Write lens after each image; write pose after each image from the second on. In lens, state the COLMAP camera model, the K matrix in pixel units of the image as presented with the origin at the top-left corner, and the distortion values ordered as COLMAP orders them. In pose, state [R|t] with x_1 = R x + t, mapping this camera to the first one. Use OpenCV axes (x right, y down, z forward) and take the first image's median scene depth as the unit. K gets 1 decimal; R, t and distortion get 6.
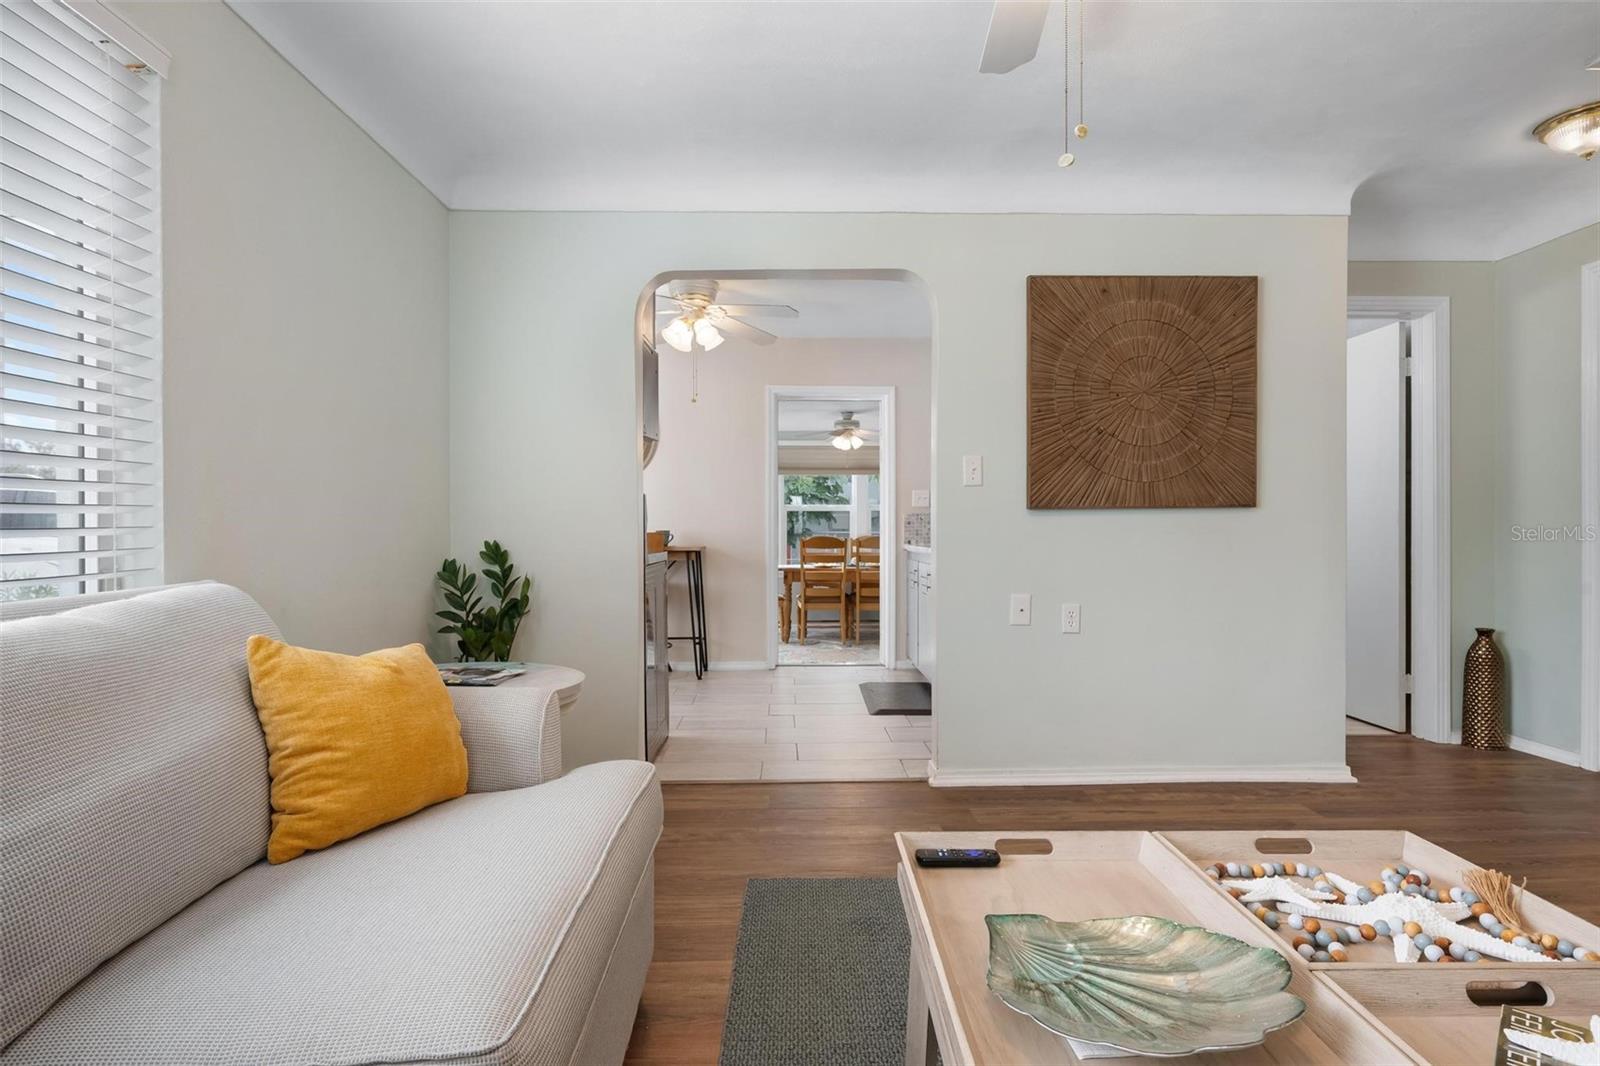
lens RADIAL K [[823.9, 0, 800.0], [0, 823.9, 533.0], [0, 0, 1]] dist [-0.004023, 0.000945]
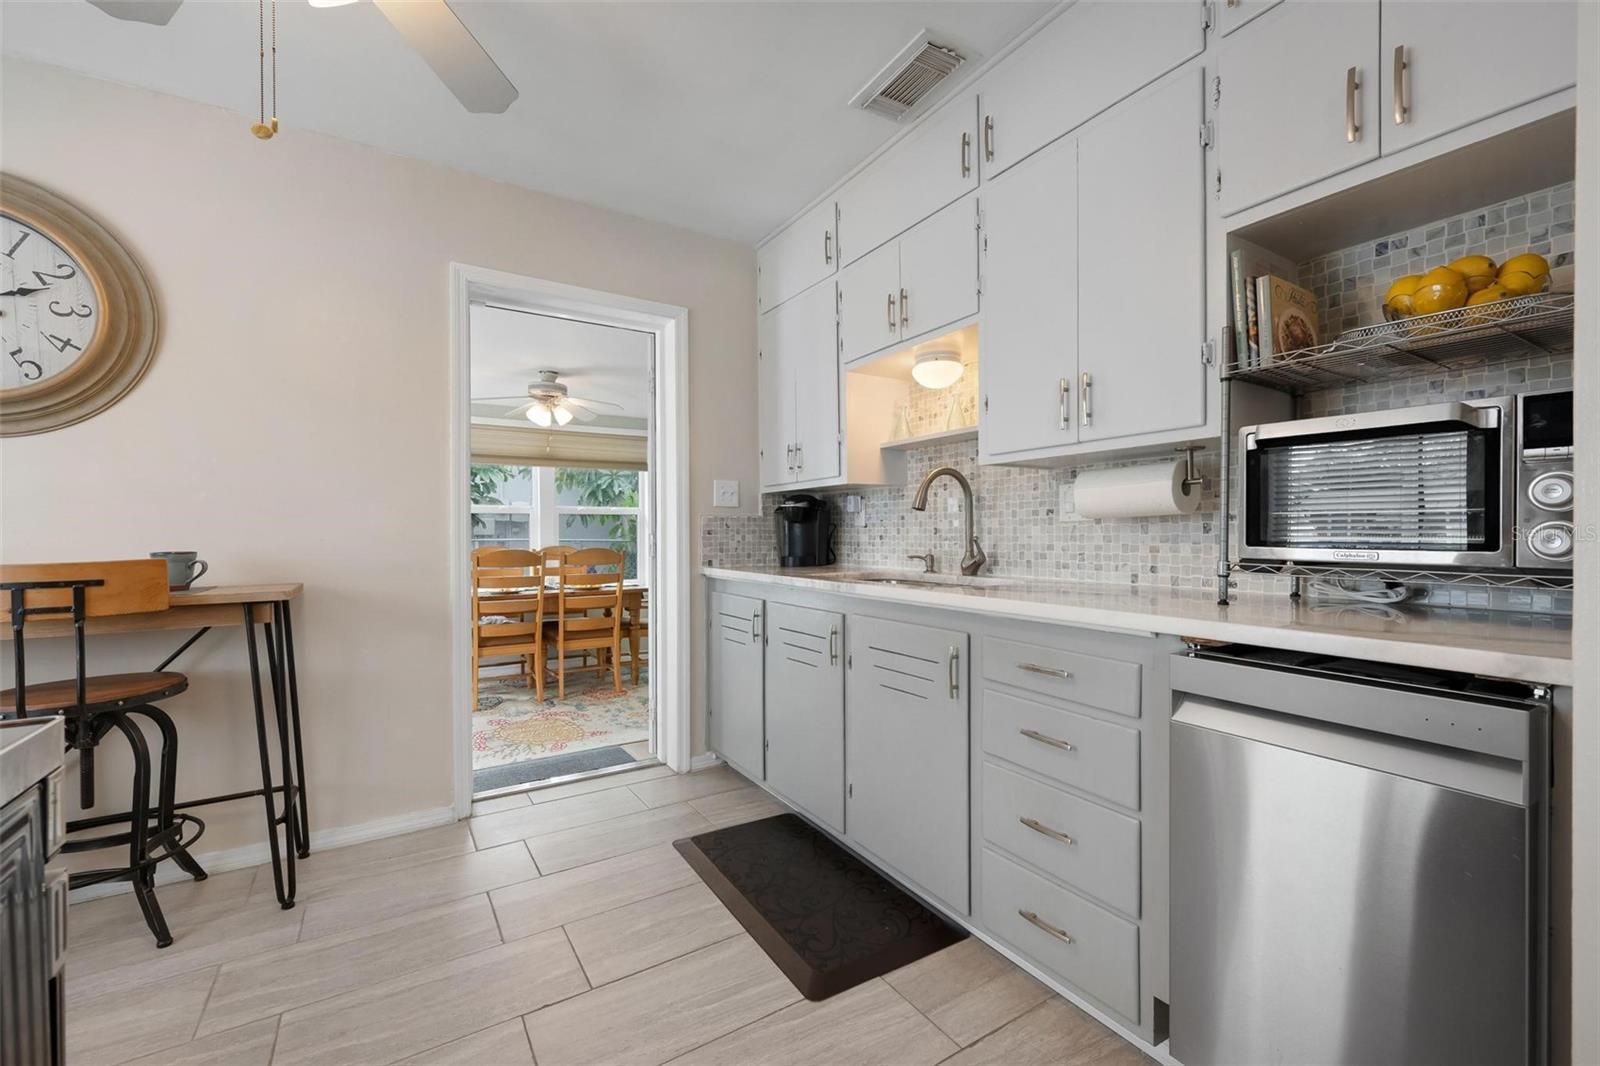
lens RADIAL K [[661.2, 0, 800.0], [0, 661.2, 533.0], [0, 0, 1]] dist [0.000401, 0.000065]
pose [[0.856622, -0.004545, 0.515925, -0.115623], [0.005365, 0.999986, -0.000098, -0.019233], [-0.515917, 0.002852, 0.856634, 0.935659]]
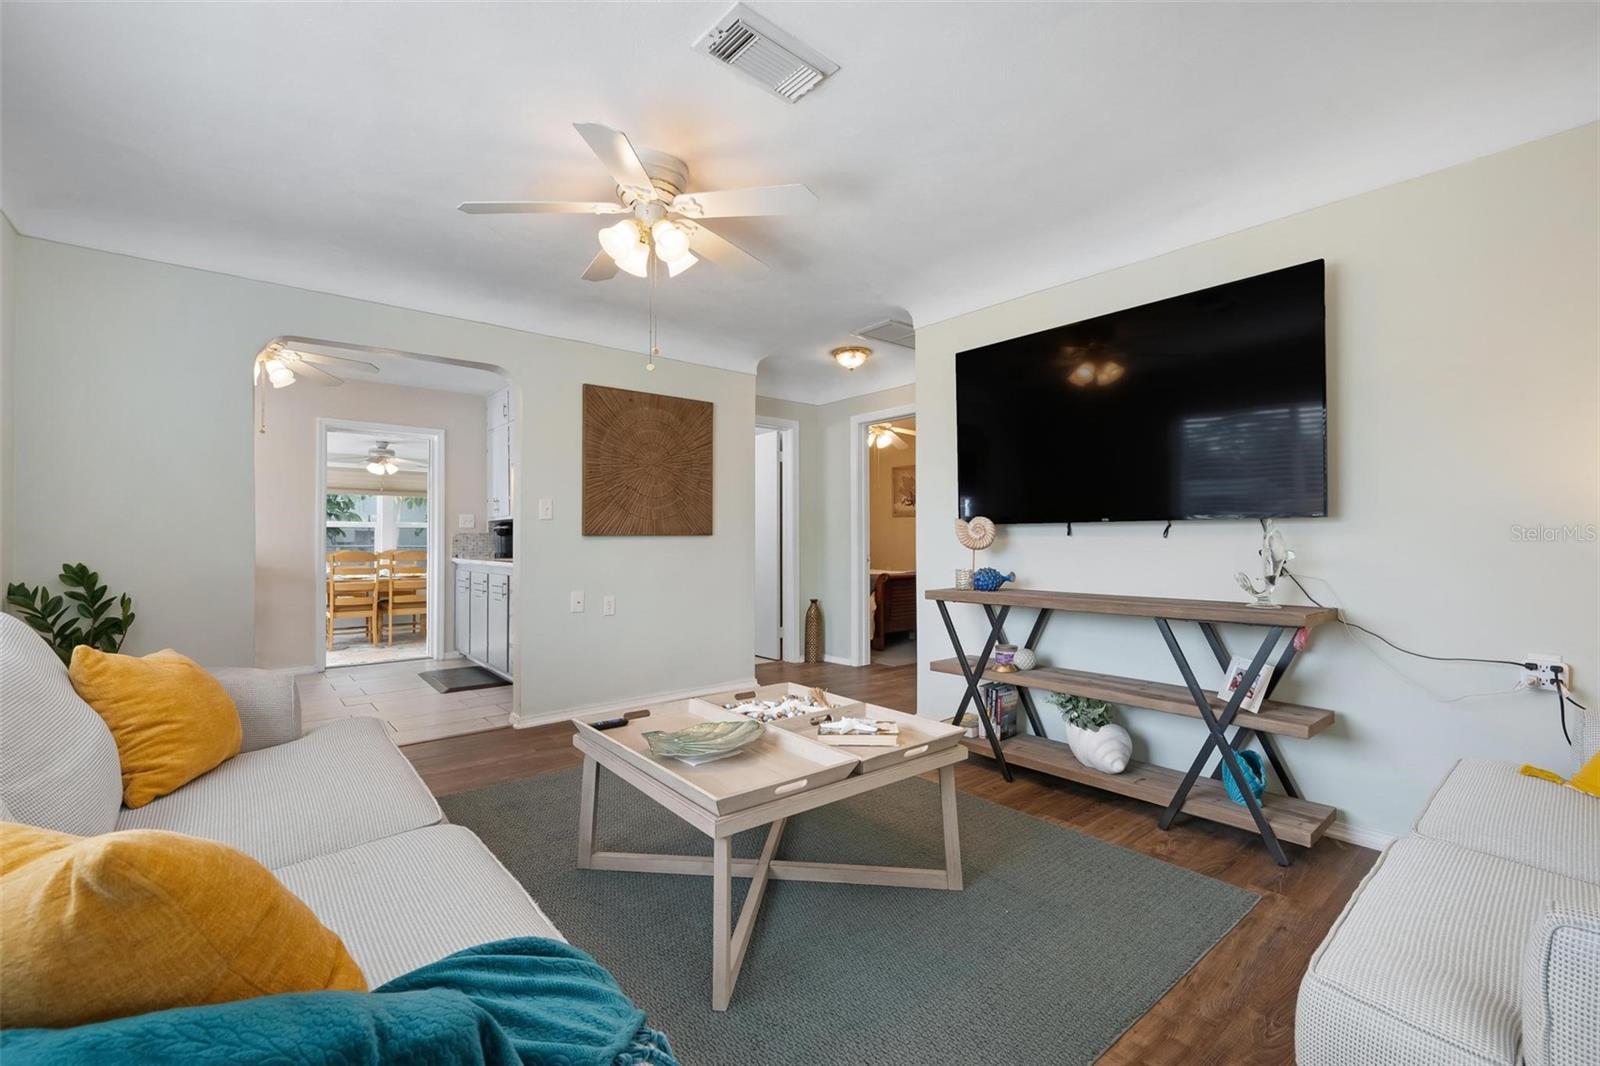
lens RADIAL K [[679.3, 0, 800.0], [0, 679.3, 533.0], [0, 0, 1]] dist [0.003470, 0.000962]
pose [[0.780612, 0.008307, 0.624961, -0.180972], [0.001204, 0.999890, -0.014795, -0.013770], [-0.625015, 0.012302, 0.780516, -0.215143]]
